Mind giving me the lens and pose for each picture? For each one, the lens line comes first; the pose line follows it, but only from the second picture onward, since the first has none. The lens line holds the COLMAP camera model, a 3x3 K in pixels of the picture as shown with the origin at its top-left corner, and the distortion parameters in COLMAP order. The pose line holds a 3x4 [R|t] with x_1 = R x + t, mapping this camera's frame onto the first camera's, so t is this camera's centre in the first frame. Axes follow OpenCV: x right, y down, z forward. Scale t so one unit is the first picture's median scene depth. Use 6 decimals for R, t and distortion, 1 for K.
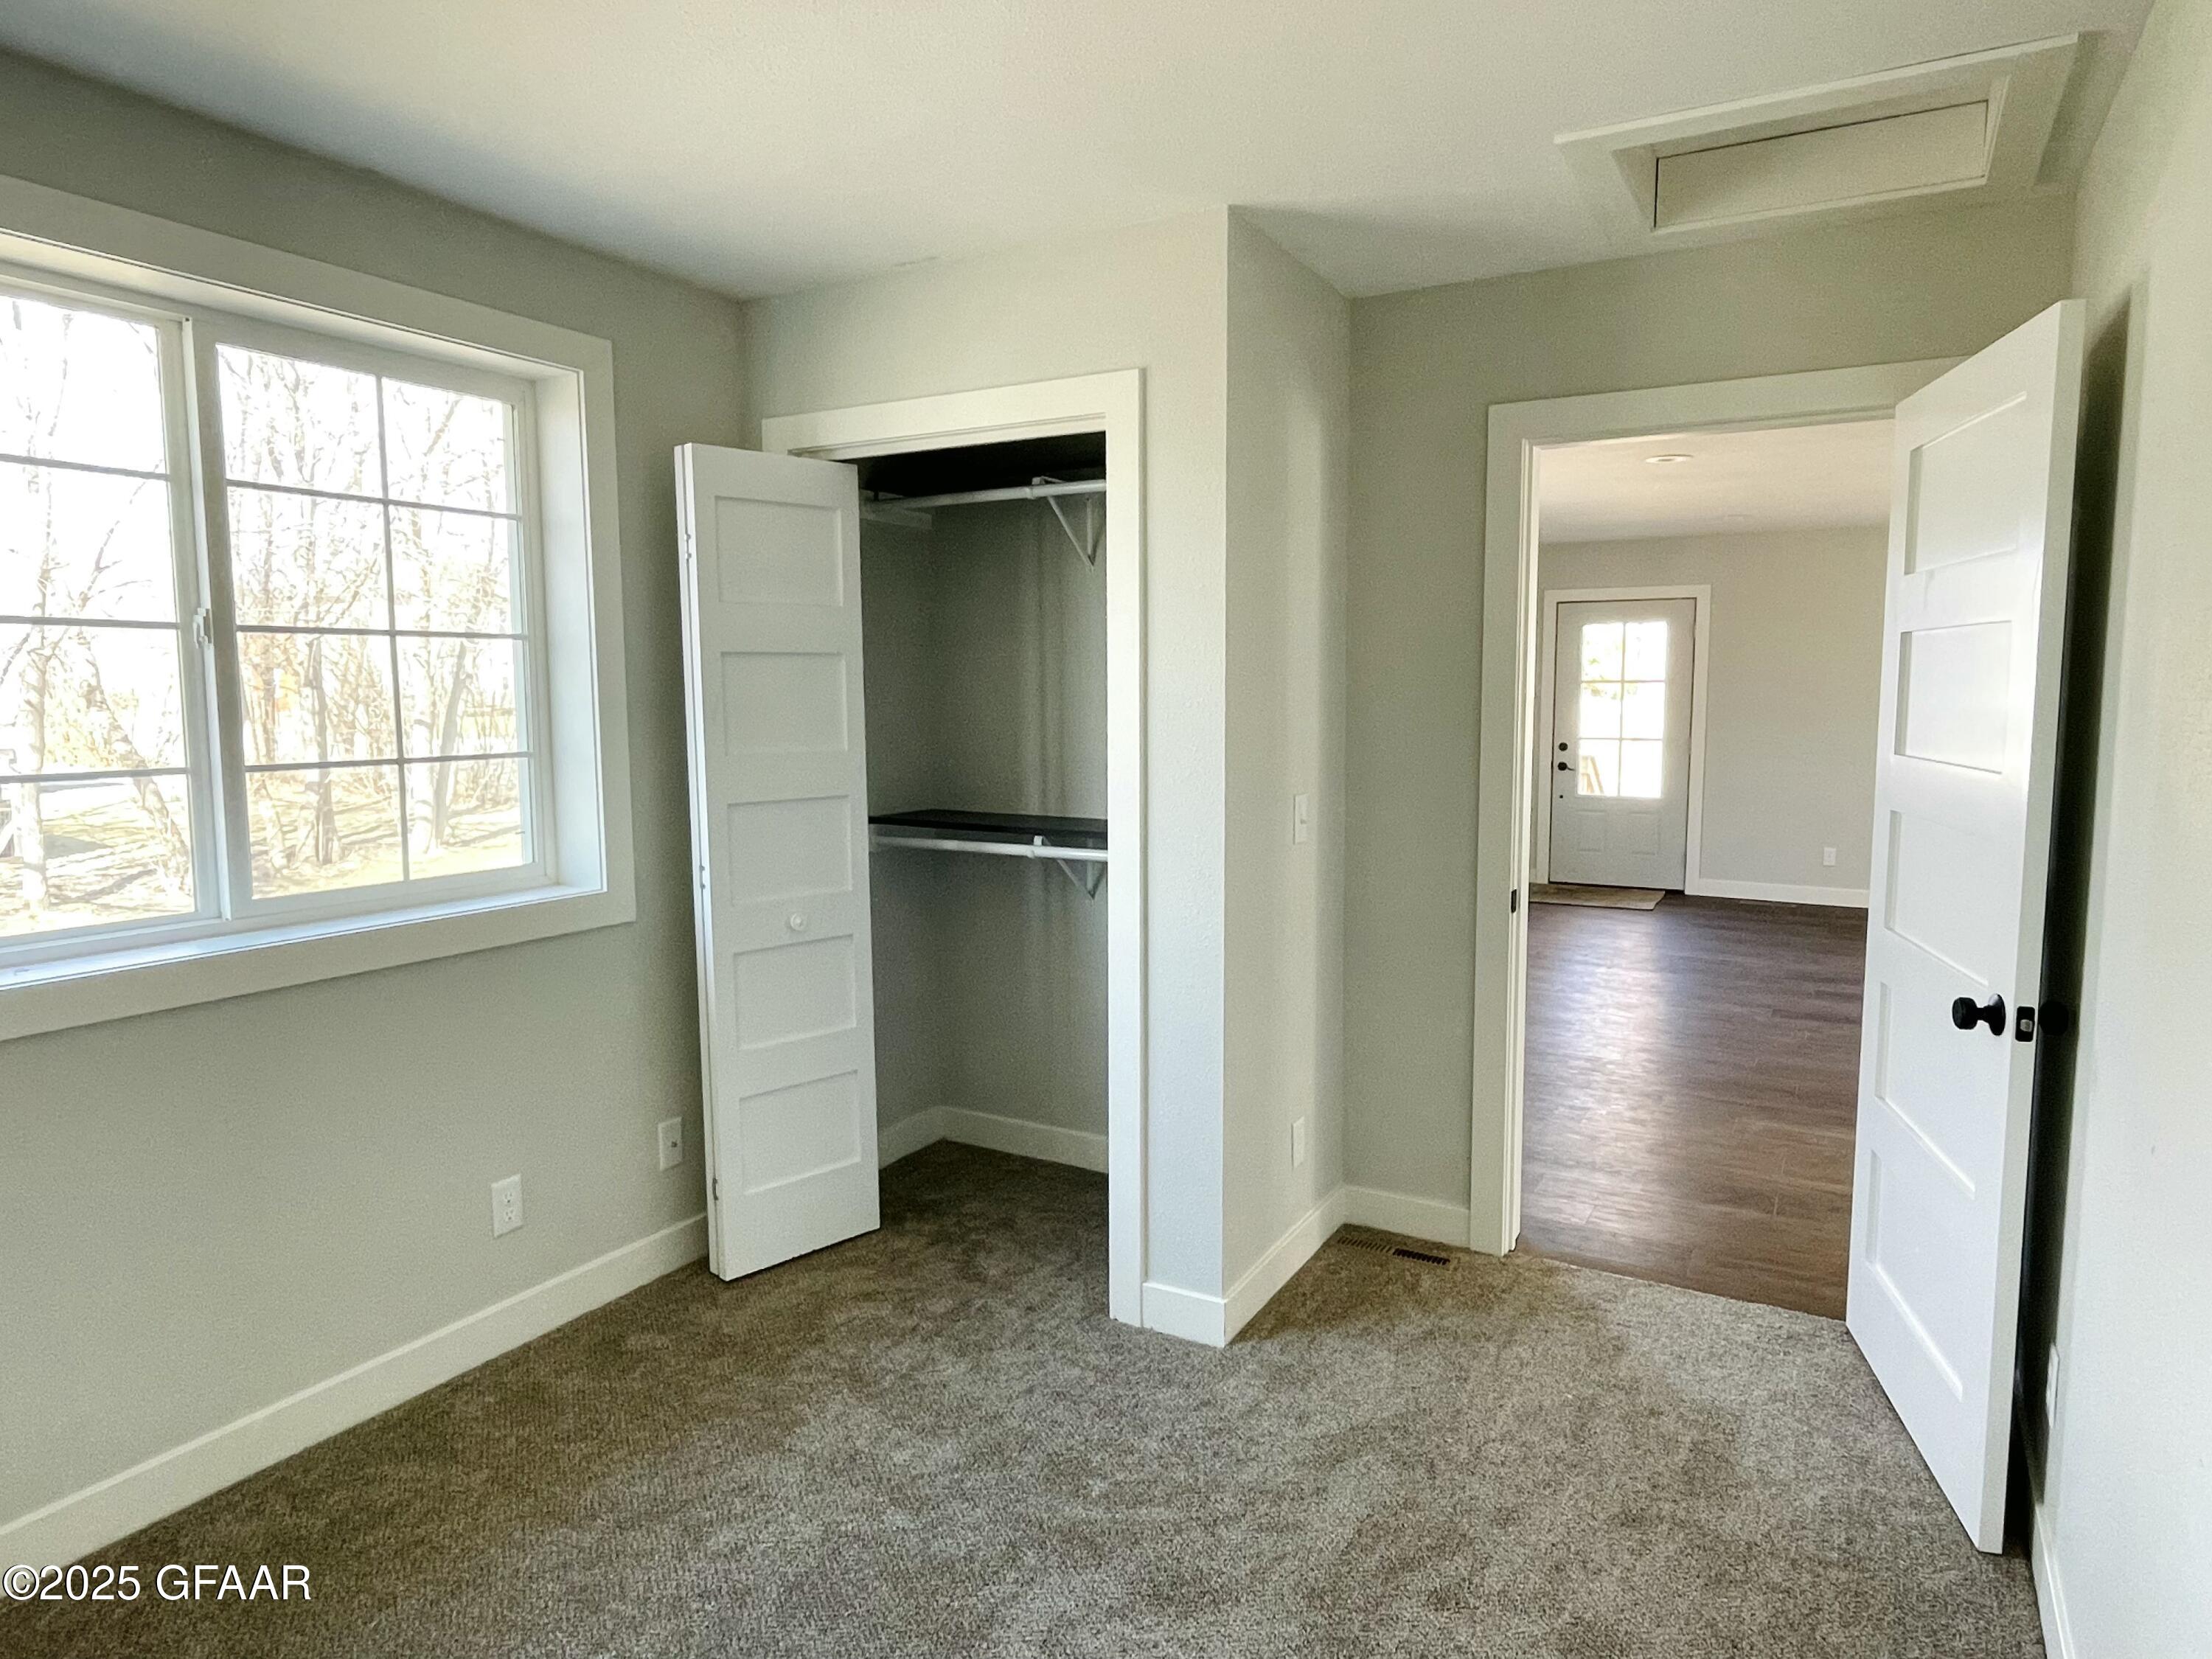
lens RADIAL K [[1322.6, 0, 1104.1], [0, 1322.6, 830.7], [0, 0, 1]] dist [0.001494, -0.001190]
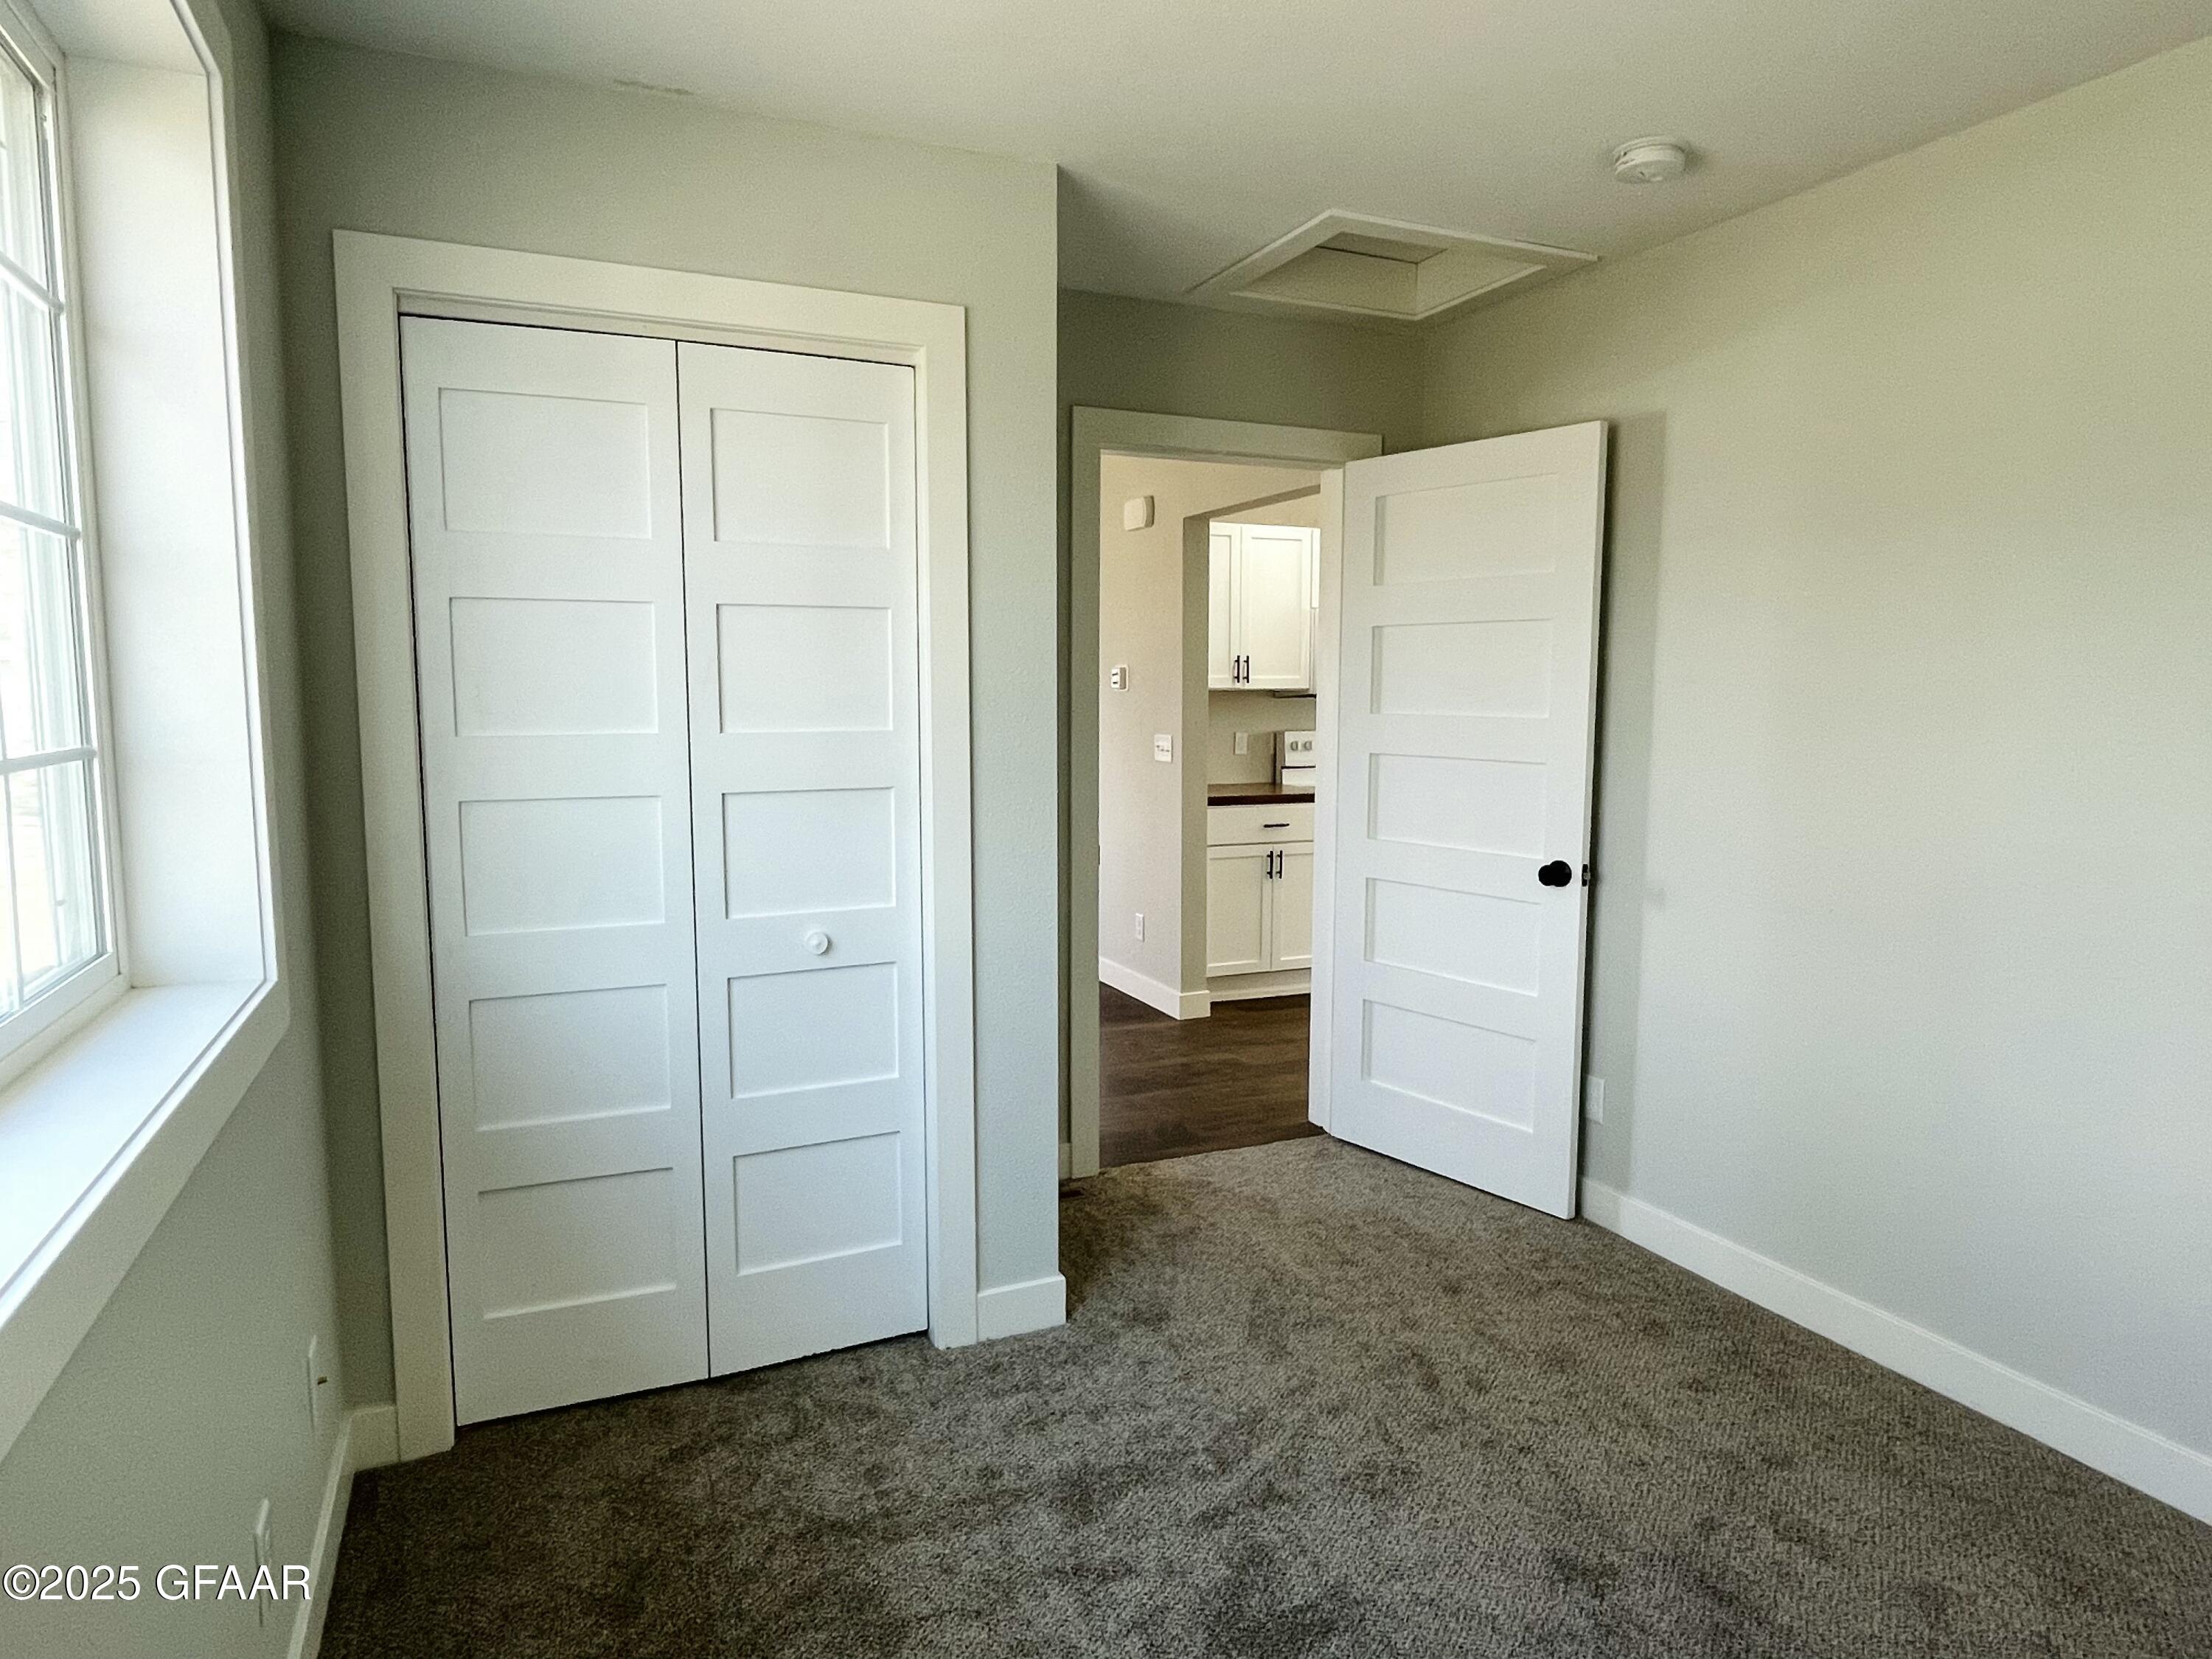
lens RADIAL K [[1322.6, 0, 1098.7], [0, 1322.6, 830.3], [0, 0, 1]] dist [0.001494, -0.001190]
pose [[0.591983, -0.079864, 0.801984, -0.747861], [0.080886, 0.995941, 0.039474, -0.014202], [-0.801881, 0.041501, 0.596040, 0.428108]]
